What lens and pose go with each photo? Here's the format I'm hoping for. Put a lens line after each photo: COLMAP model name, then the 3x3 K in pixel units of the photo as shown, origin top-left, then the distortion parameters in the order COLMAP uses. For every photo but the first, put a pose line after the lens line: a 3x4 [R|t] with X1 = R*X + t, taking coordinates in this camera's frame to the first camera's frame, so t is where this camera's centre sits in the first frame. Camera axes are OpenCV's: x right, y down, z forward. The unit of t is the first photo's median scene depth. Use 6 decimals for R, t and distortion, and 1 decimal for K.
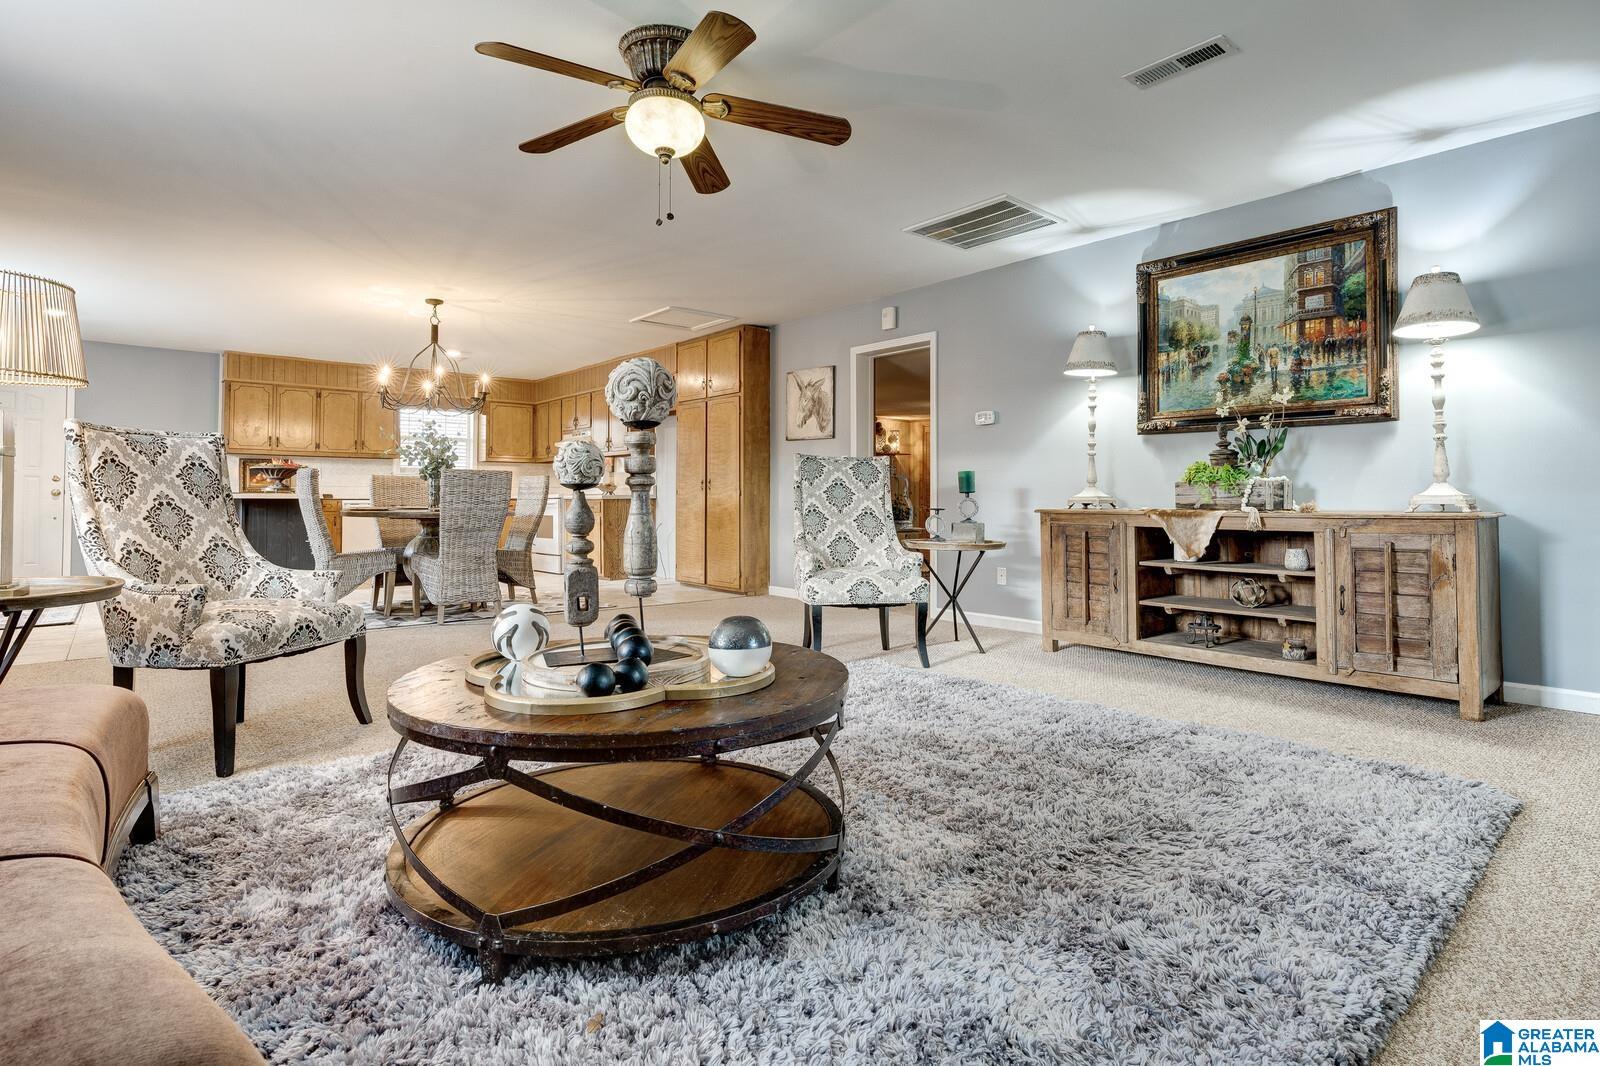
lens RADIAL K [[798.4, 0, 804.1], [0, 798.4, 478.5], [0, 0, 1]] dist [-0.000306, -0.000215]
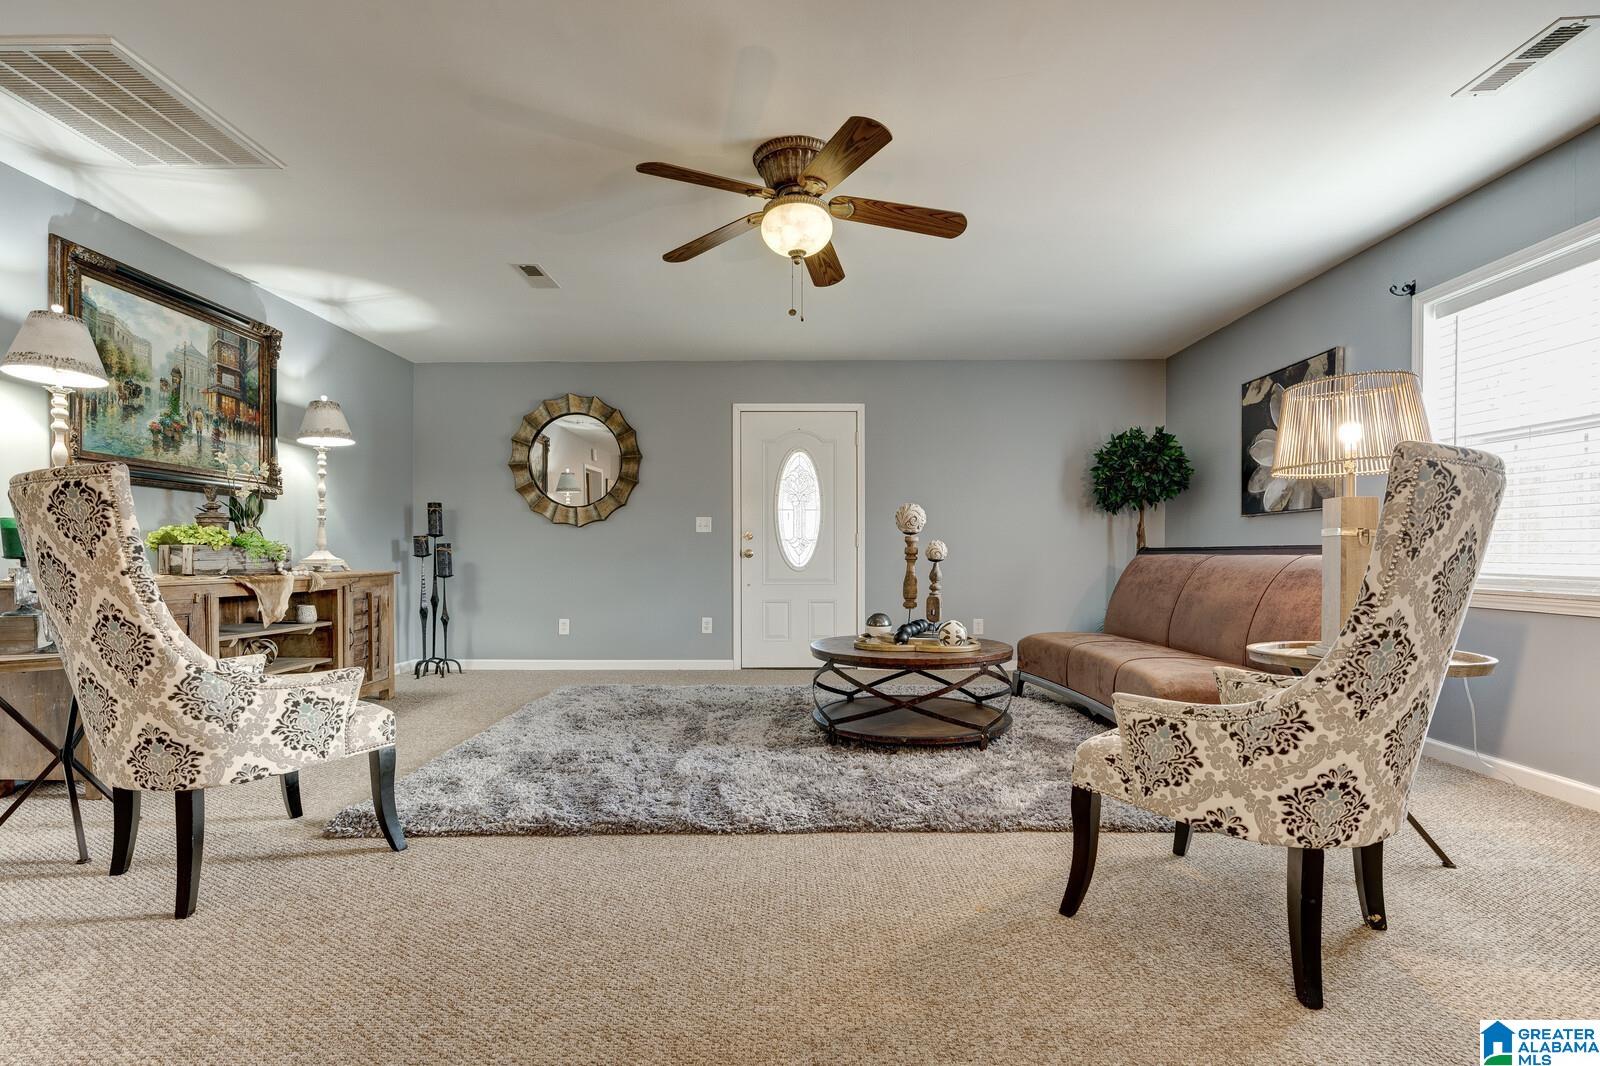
lens RADIAL K [[733.4, 0, 805.7], [0, 733.4, 566.5], [0, 0, 1]] dist [-0.001533, 0.000020]
pose [[-0.750924, -0.012158, 0.660277, -0.529792], [-0.018272, 0.999830, -0.002371, 0.015745], [-0.660136, -0.013845, -0.751019, 1.079854]]
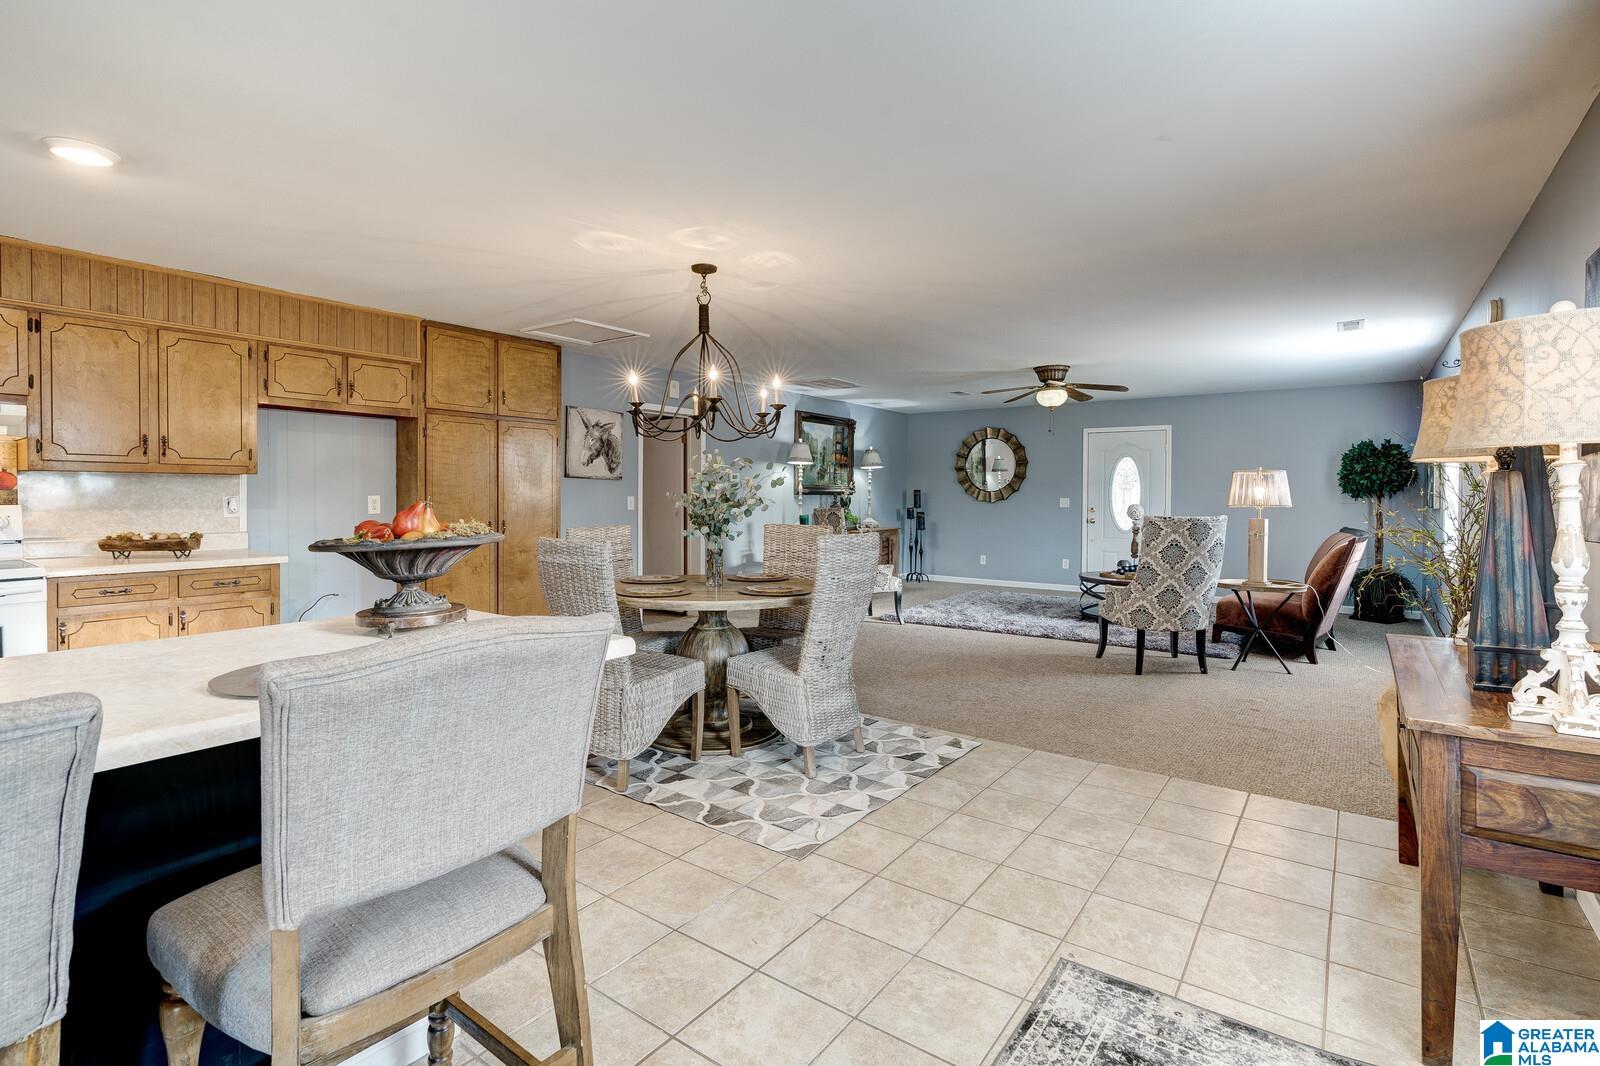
lens RADIAL K [[752.6, 0, 797.7], [0, 752.6, 506.6], [0, 0, 1]] dist [-0.003649, -0.000222]
pose [[-0.216255, -0.019674, 0.976139, -1.491418], [-0.029981, 0.999459, 0.013502, -0.051735], [-0.975876, -0.026346, -0.216728, 1.451086]]
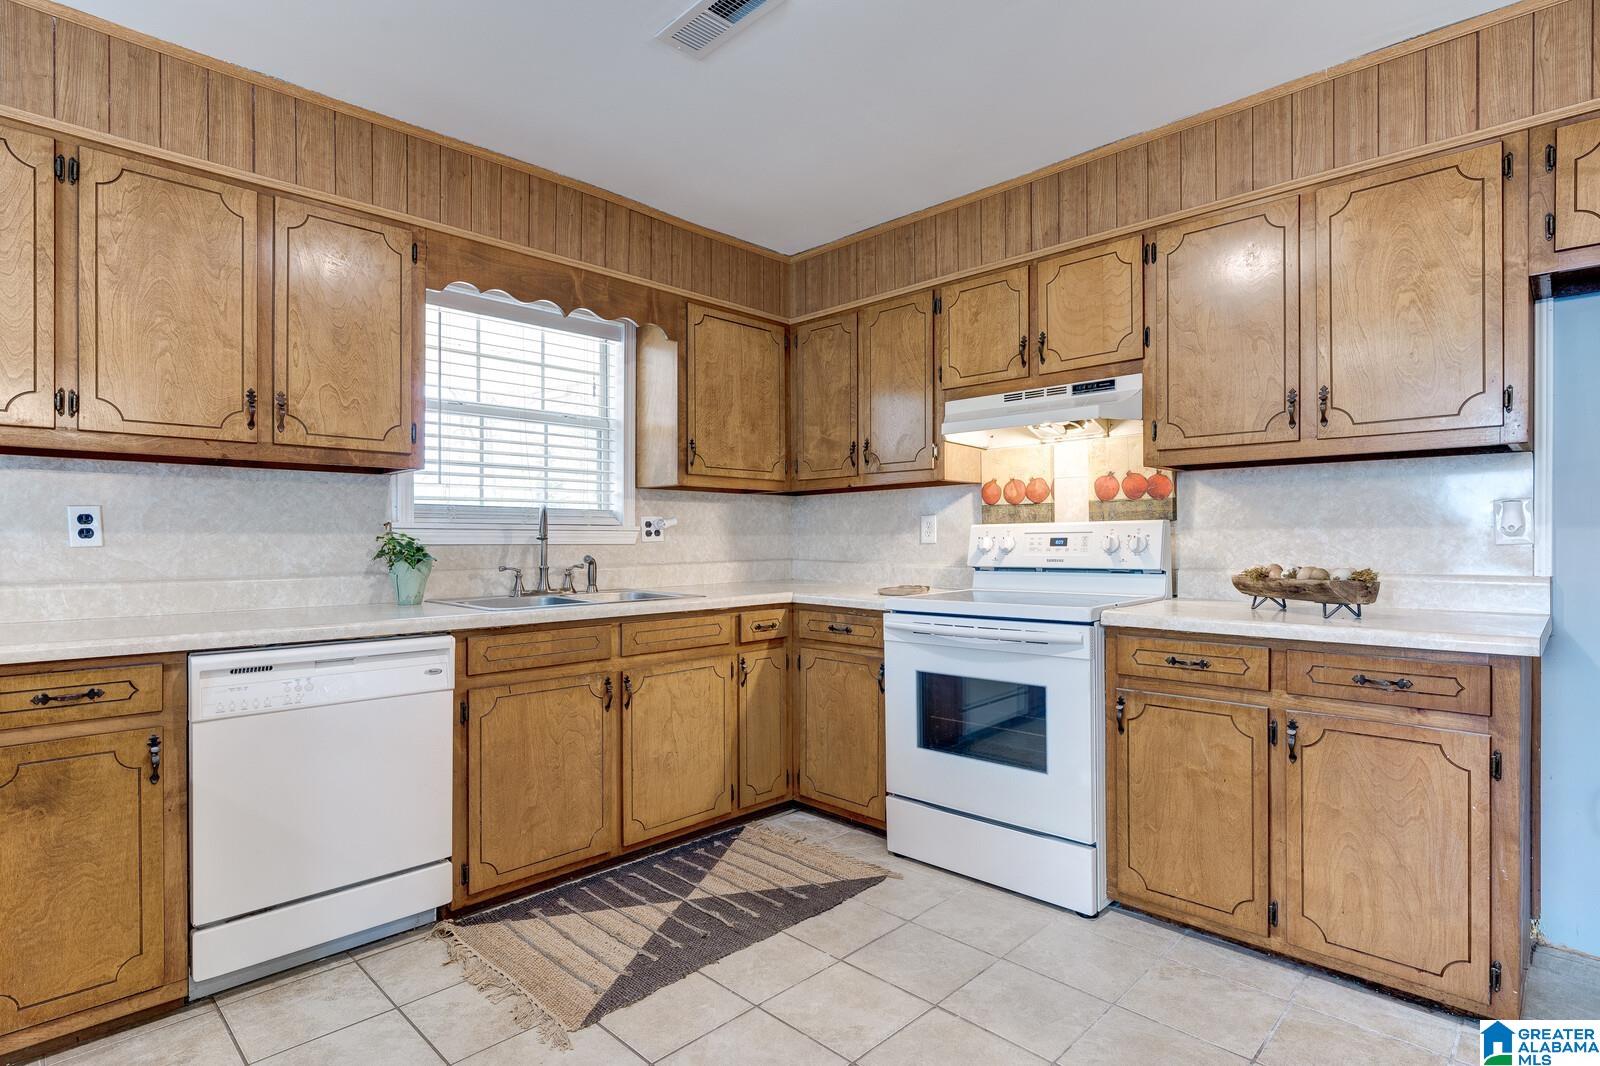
lens RADIAL K [[815.1, 0, 800.4], [0, 815.1, 539.9], [0, 0, 1]] dist [0.002436, 0.000907]
pose [[0.996528, -0.001679, 0.083239, -0.846778], [-0.000315, 0.999713, 0.023937, -0.016839], [-0.083255, -0.023880, 0.996242, 1.503187]]
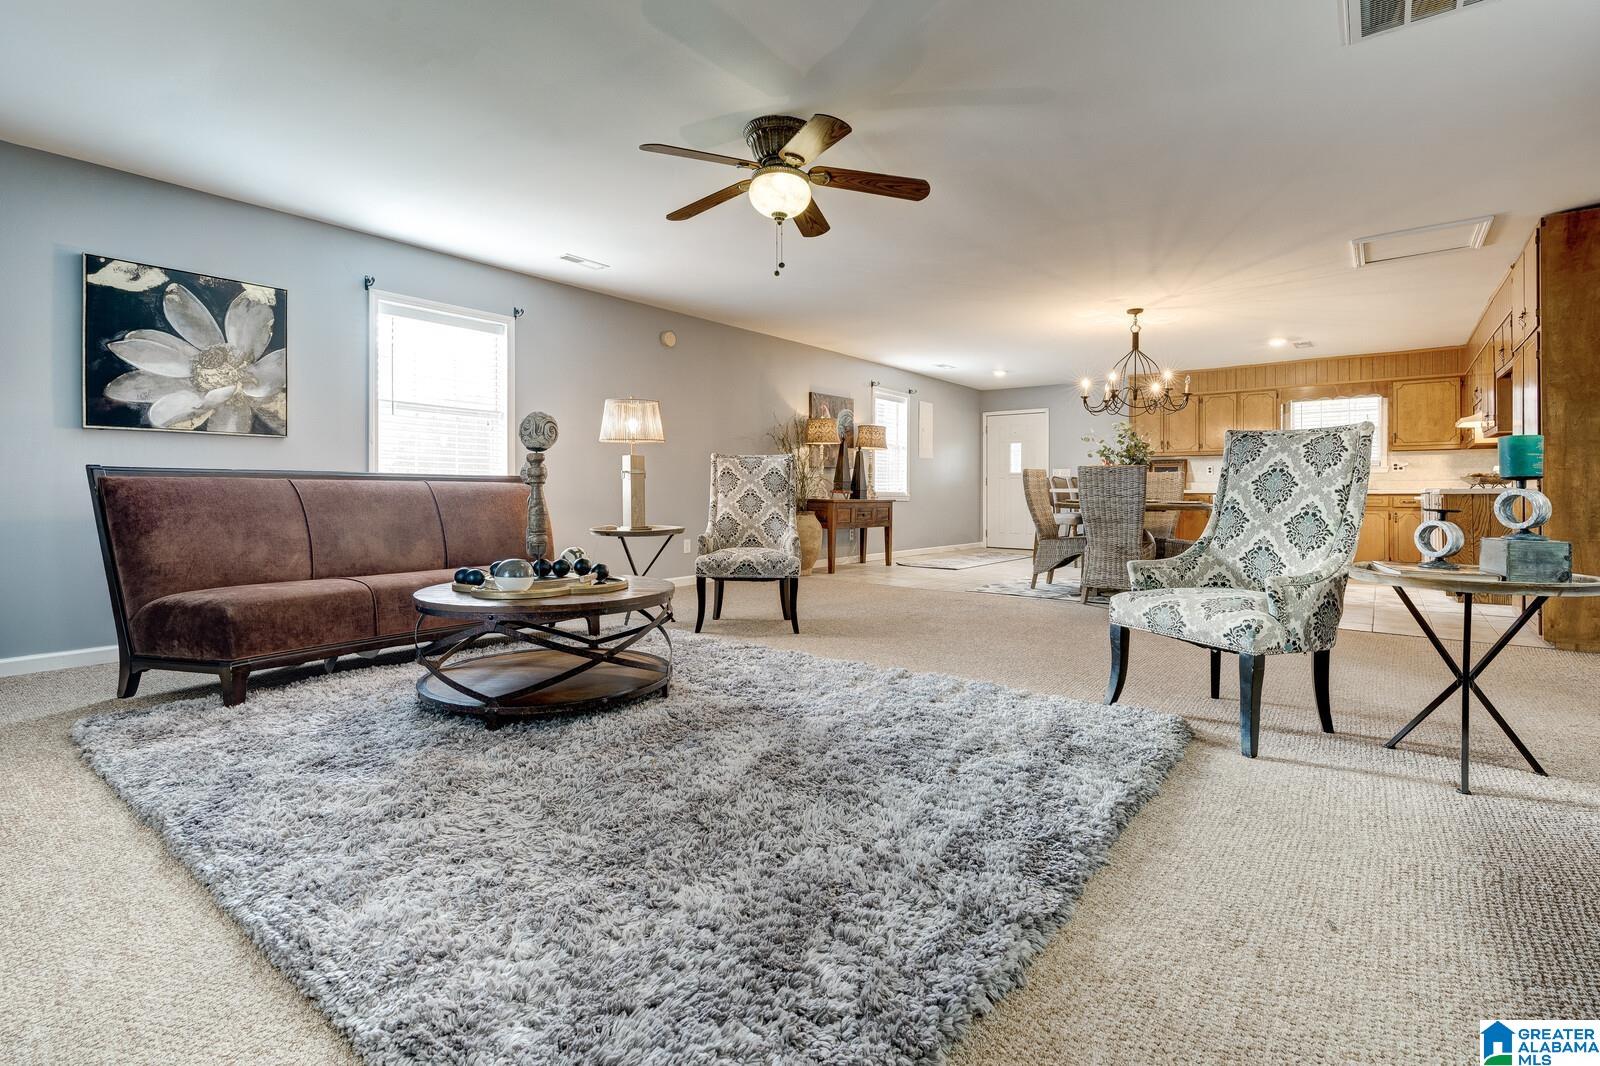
lens RADIAL K [[764.8, 0, 793.8], [0, 764.8, 490.7], [0, 0, 1]] dist [-0.021834, -0.000014]
pose [[0.185022, -0.001308, -0.982734, 0.641809], [0.021560, 0.999764, 0.002728, 0.013188], [0.982498, -0.021693, 0.185006, 0.479744]]
